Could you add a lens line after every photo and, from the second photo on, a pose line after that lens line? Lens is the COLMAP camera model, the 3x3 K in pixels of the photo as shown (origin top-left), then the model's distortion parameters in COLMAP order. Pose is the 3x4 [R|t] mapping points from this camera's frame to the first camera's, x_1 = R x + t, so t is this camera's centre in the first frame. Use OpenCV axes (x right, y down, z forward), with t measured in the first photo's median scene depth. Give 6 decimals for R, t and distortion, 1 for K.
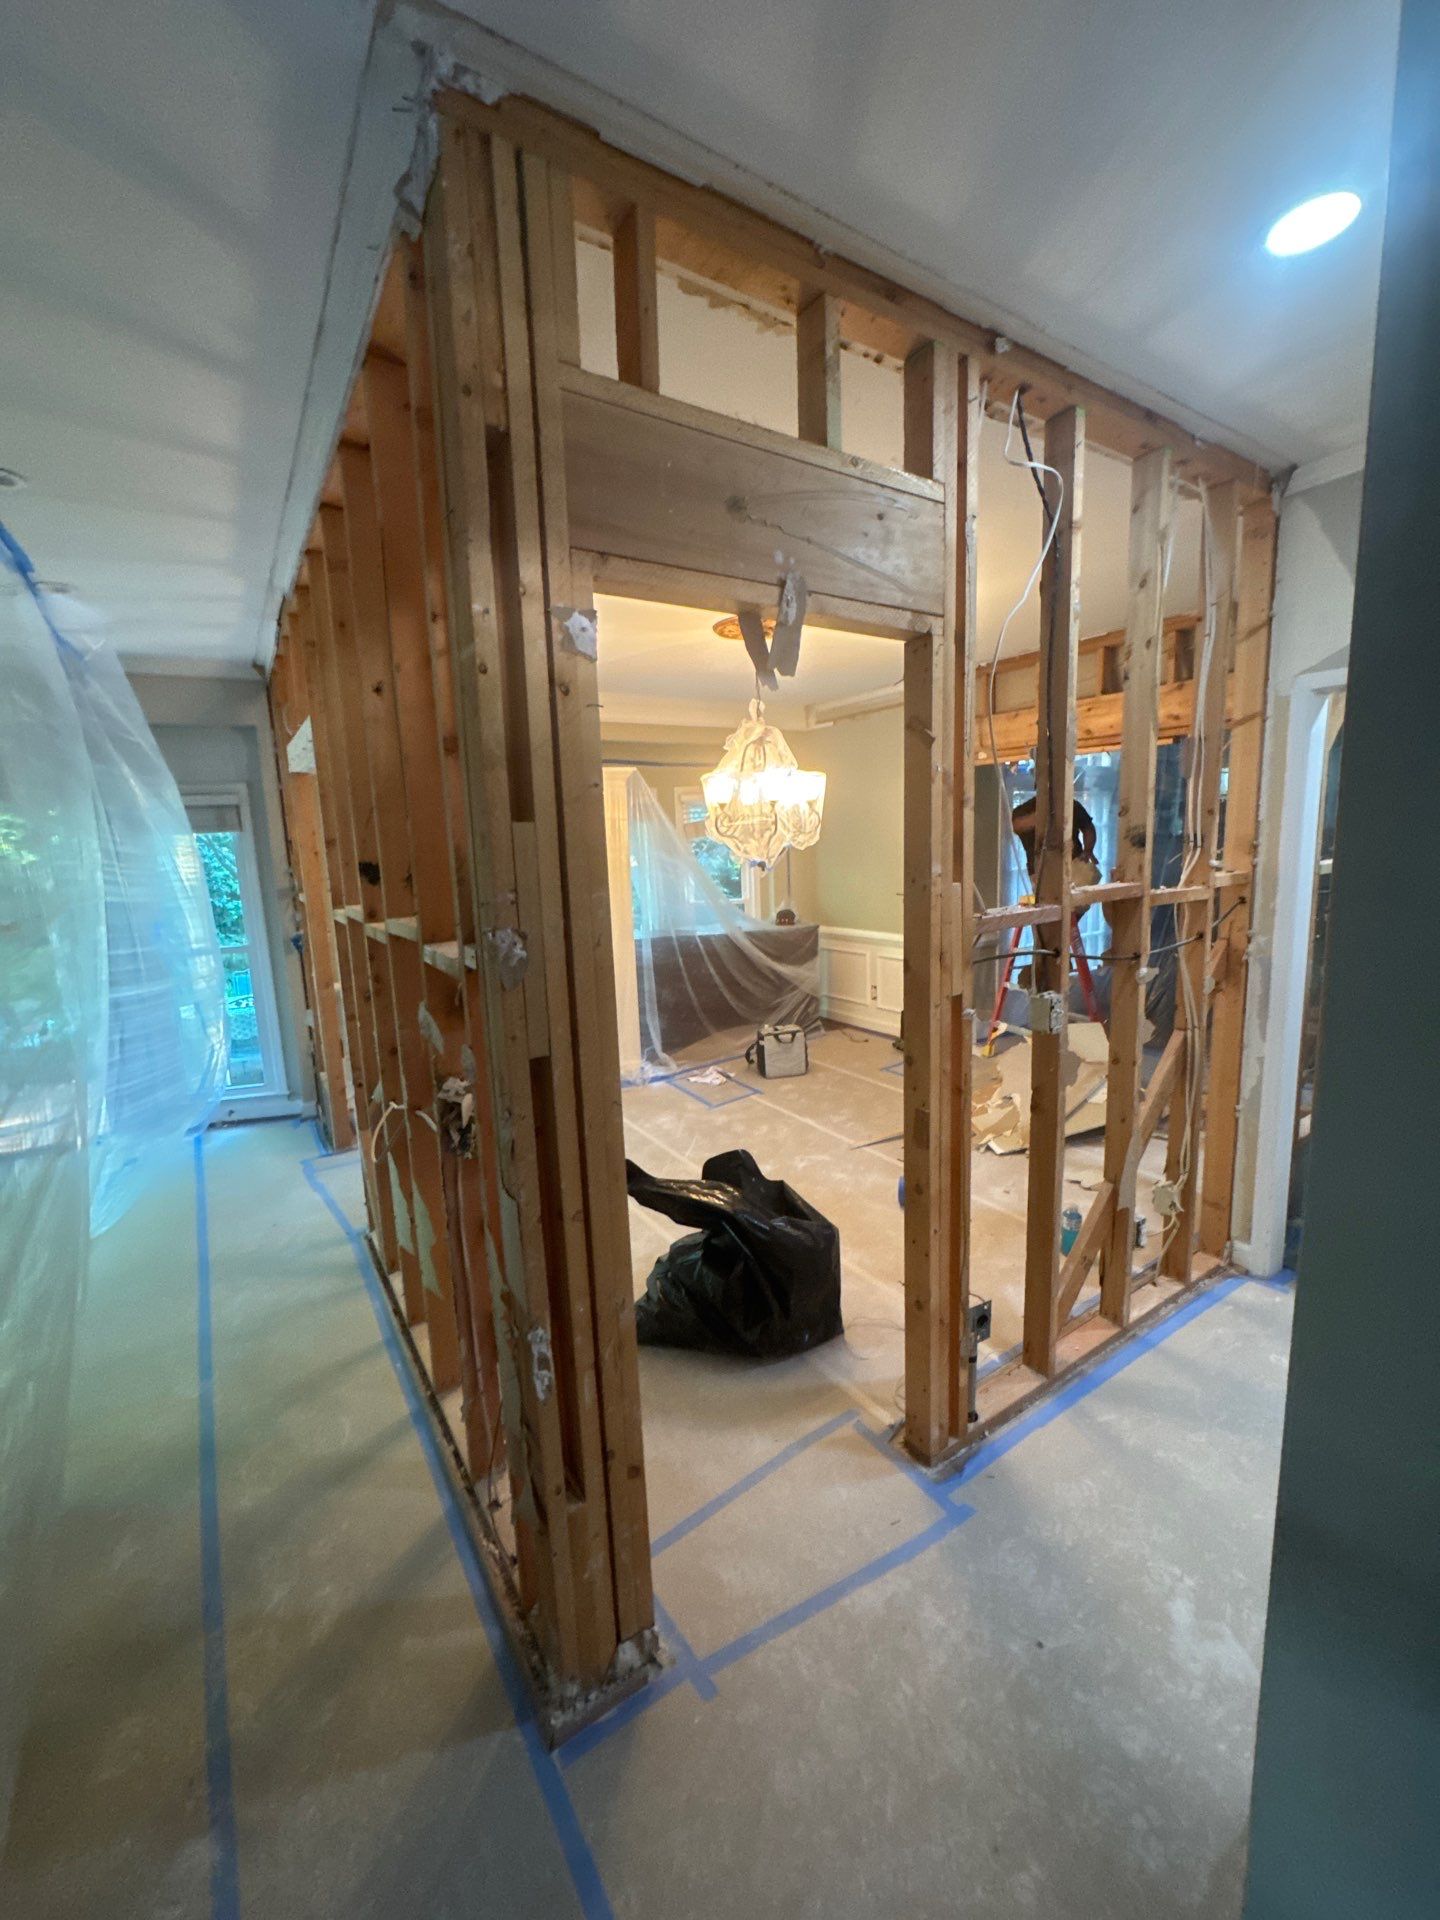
lens RADIAL K [[778.4, 0, 720.0], [0, 778.4, 960.0], [0, 0, 1]] dist [-0.002375, -0.000311]
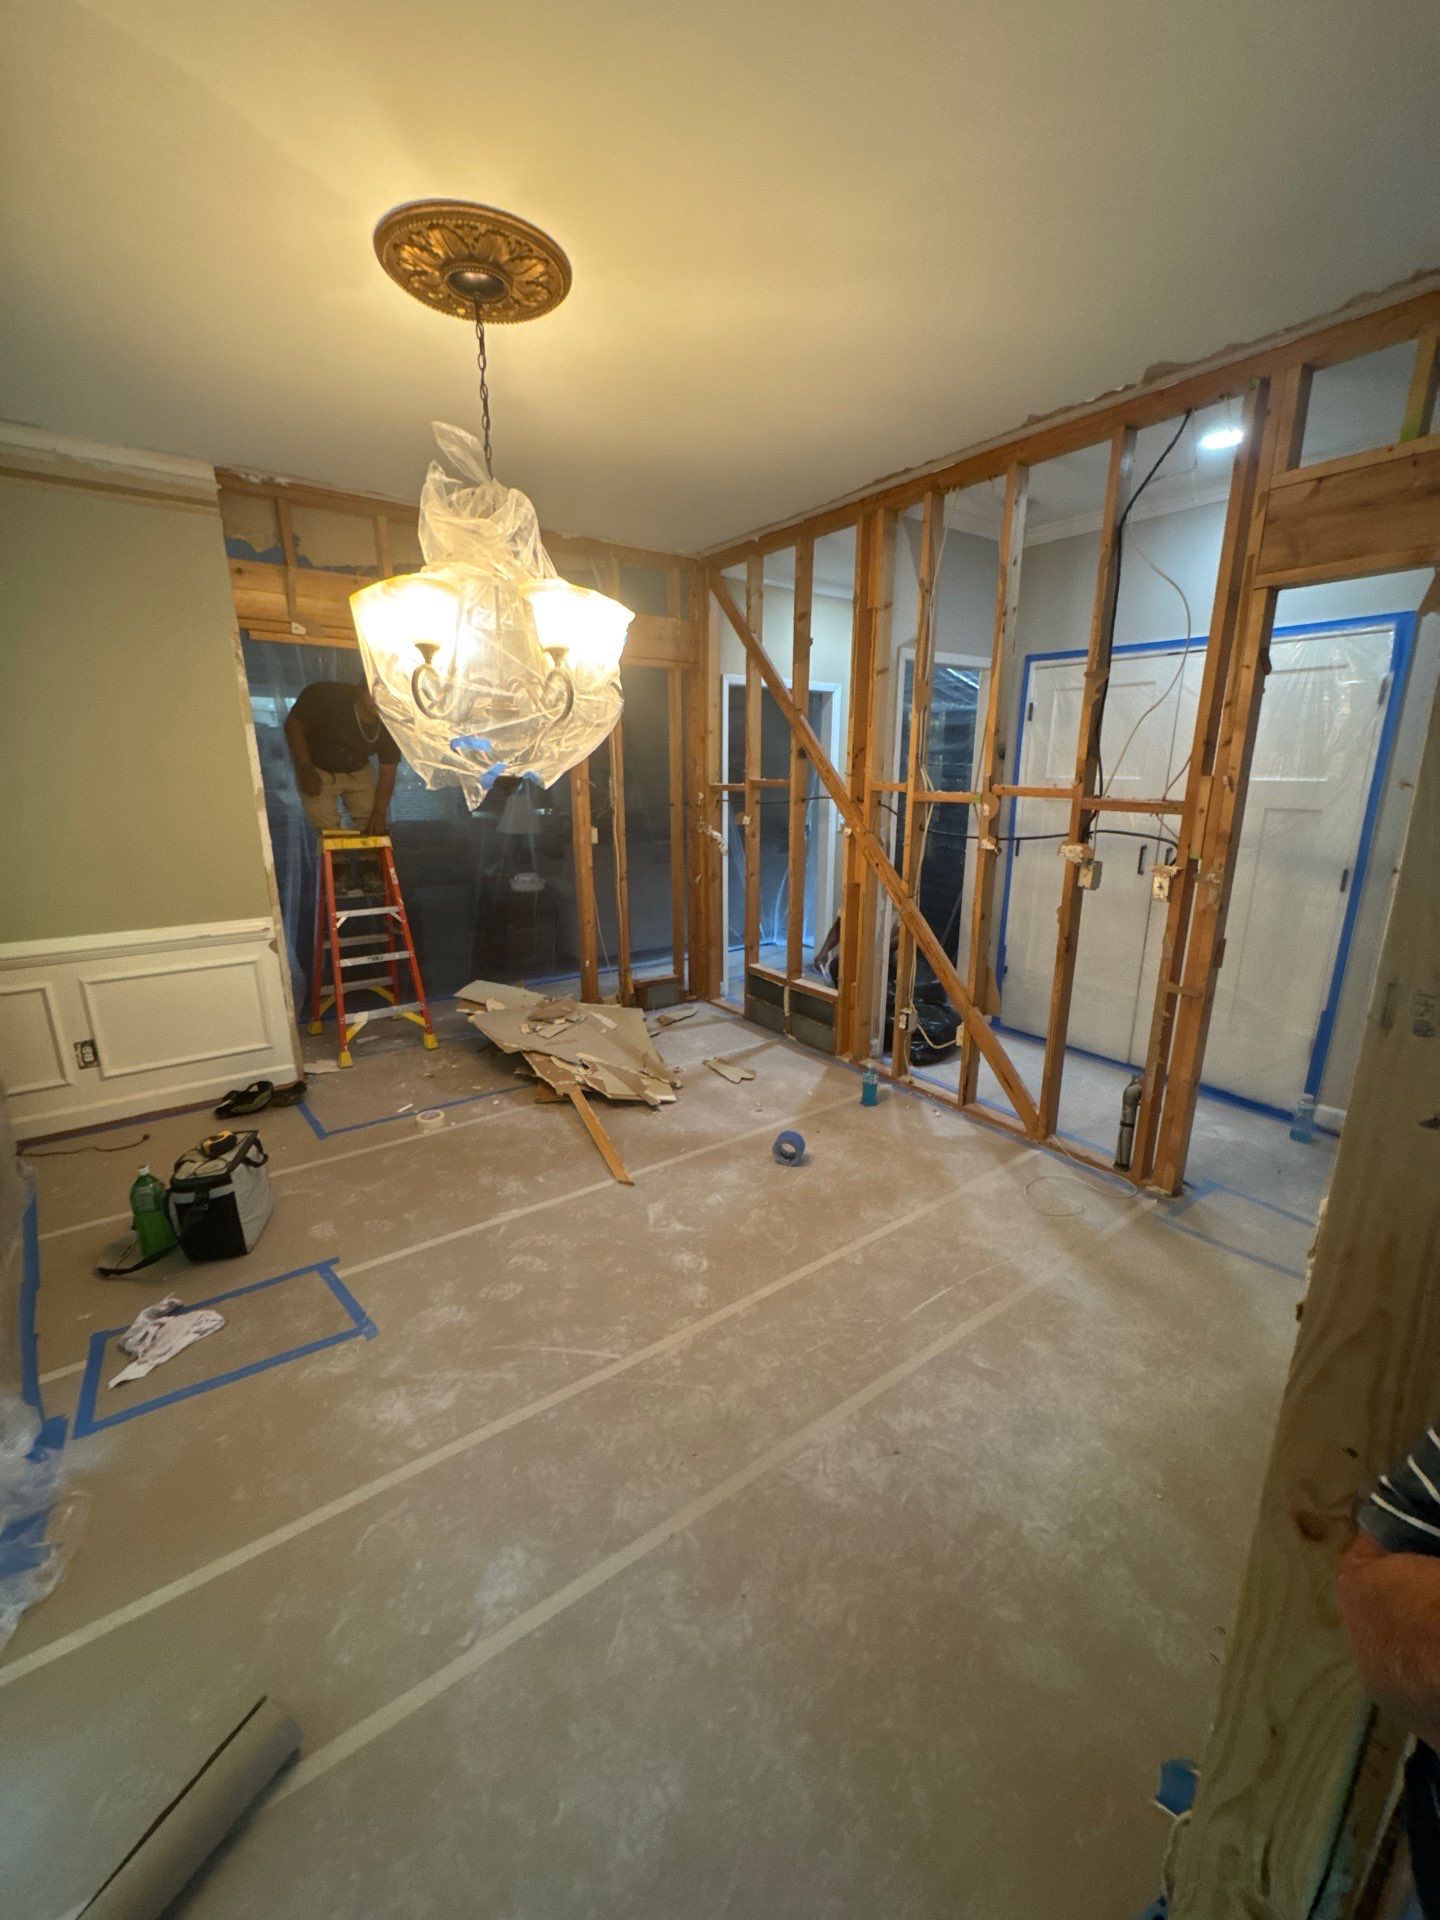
lens RADIAL K [[766.5, 0, 720.0], [0, 766.5, 960.0], [0, 0, 1]] dist [0.011011, 0.000061]
pose [[-0.060402, -0.200320, 0.977867, -0.431665], [0.160630, 0.964937, 0.207593, -0.078077], [-0.985165, 0.169614, -0.026107, 0.817042]]
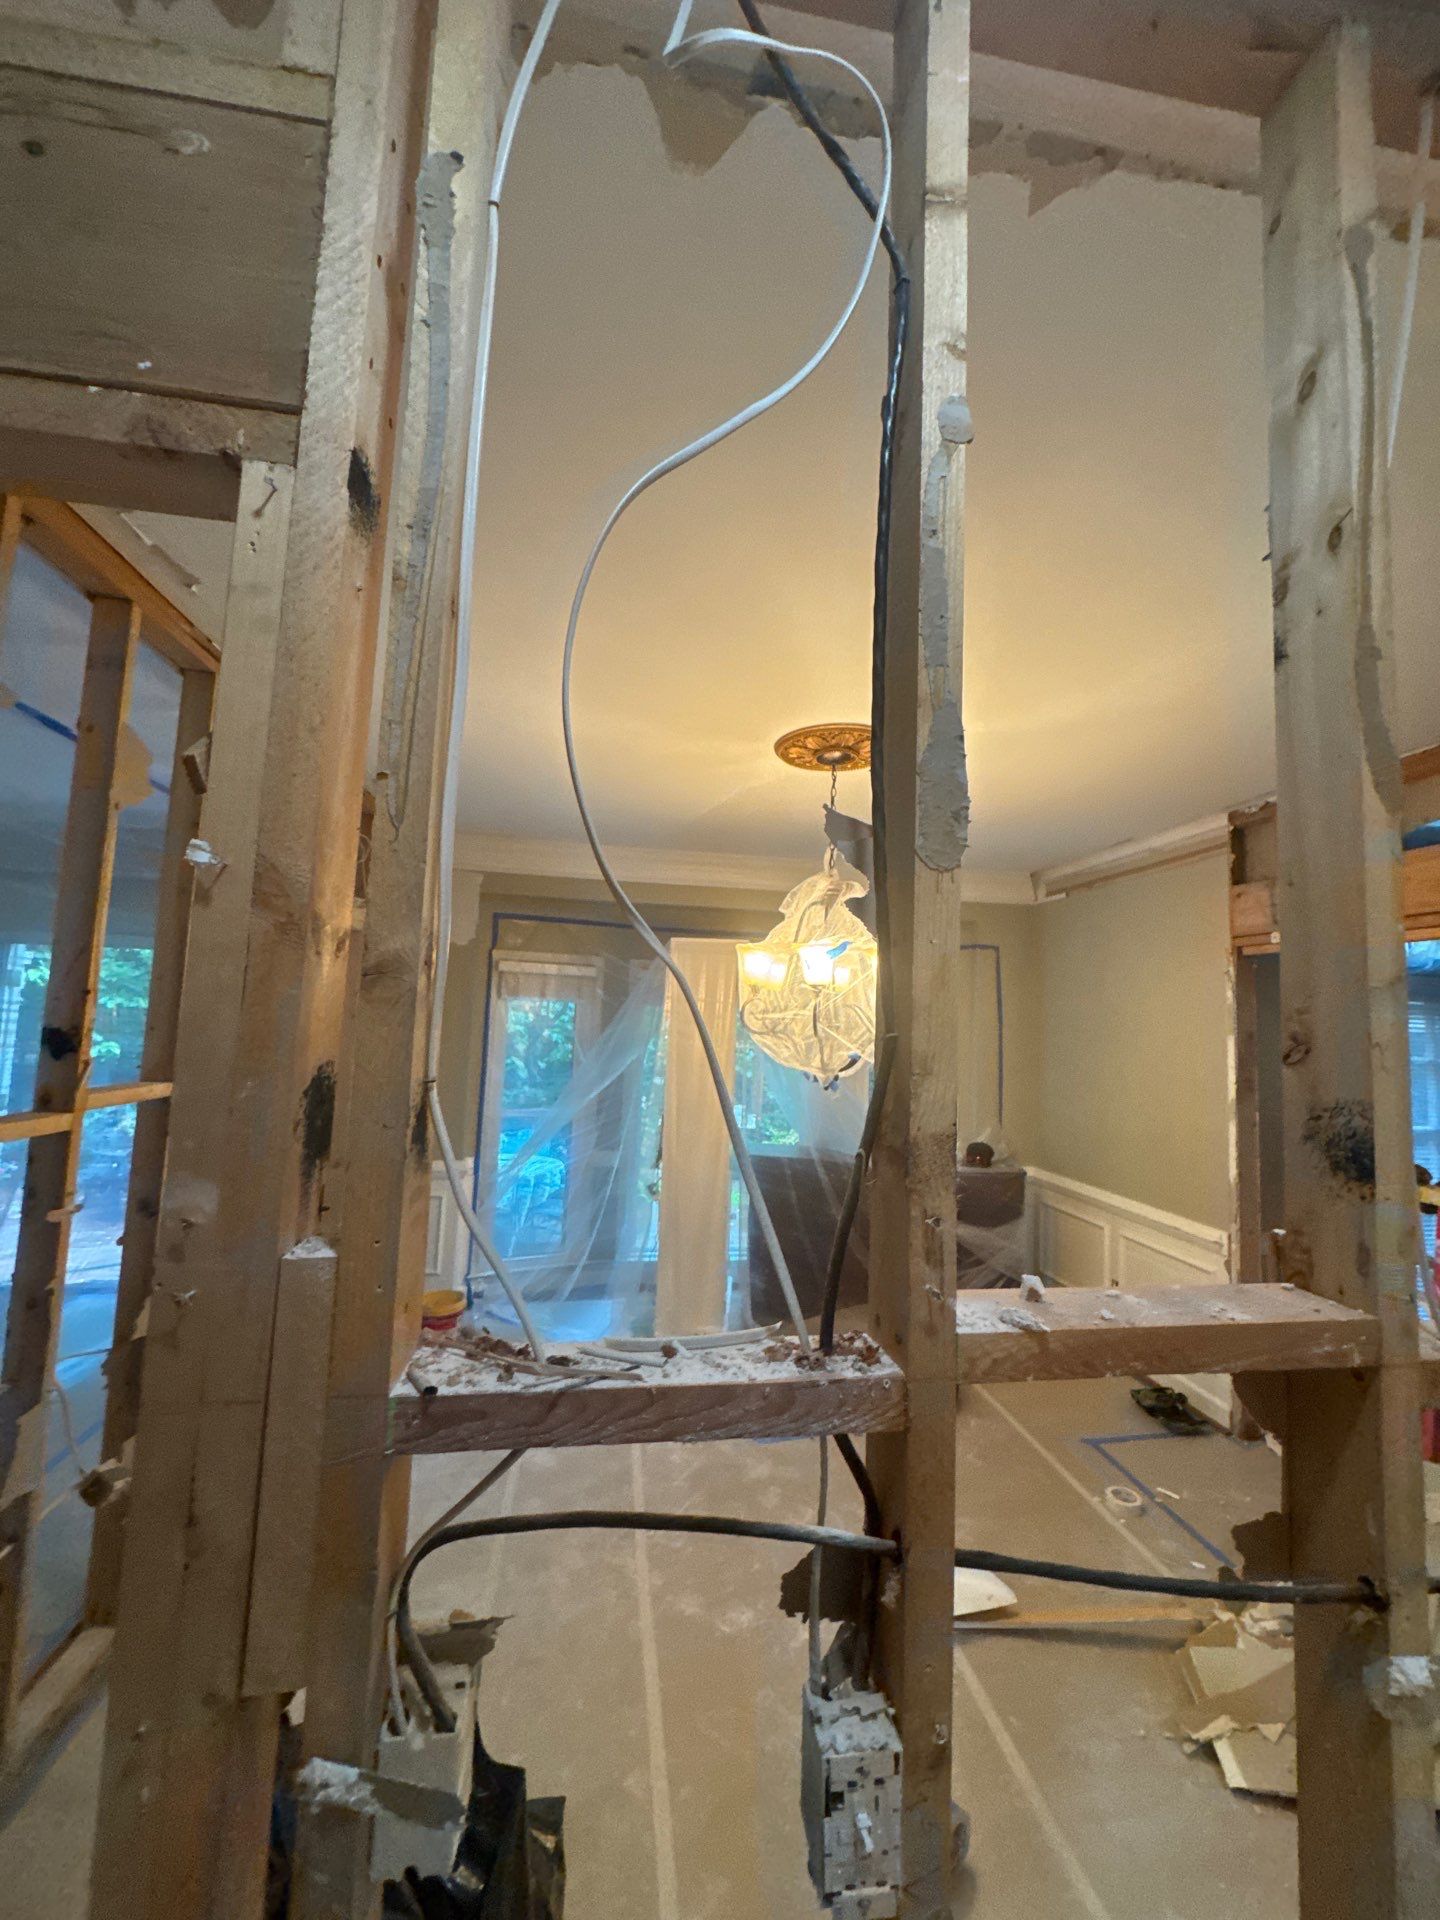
lens RADIAL K [[778.4, 0, 720.0], [0, 778.4, 960.0], [0, 0, 1]] dist [-0.002375, -0.000311]
pose [[0.906961, 0.029834, -0.420157, 0.229578], [-0.127452, 0.970167, -0.206234, -0.069696], [0.401470, 0.240596, 0.883706, 0.326463]]
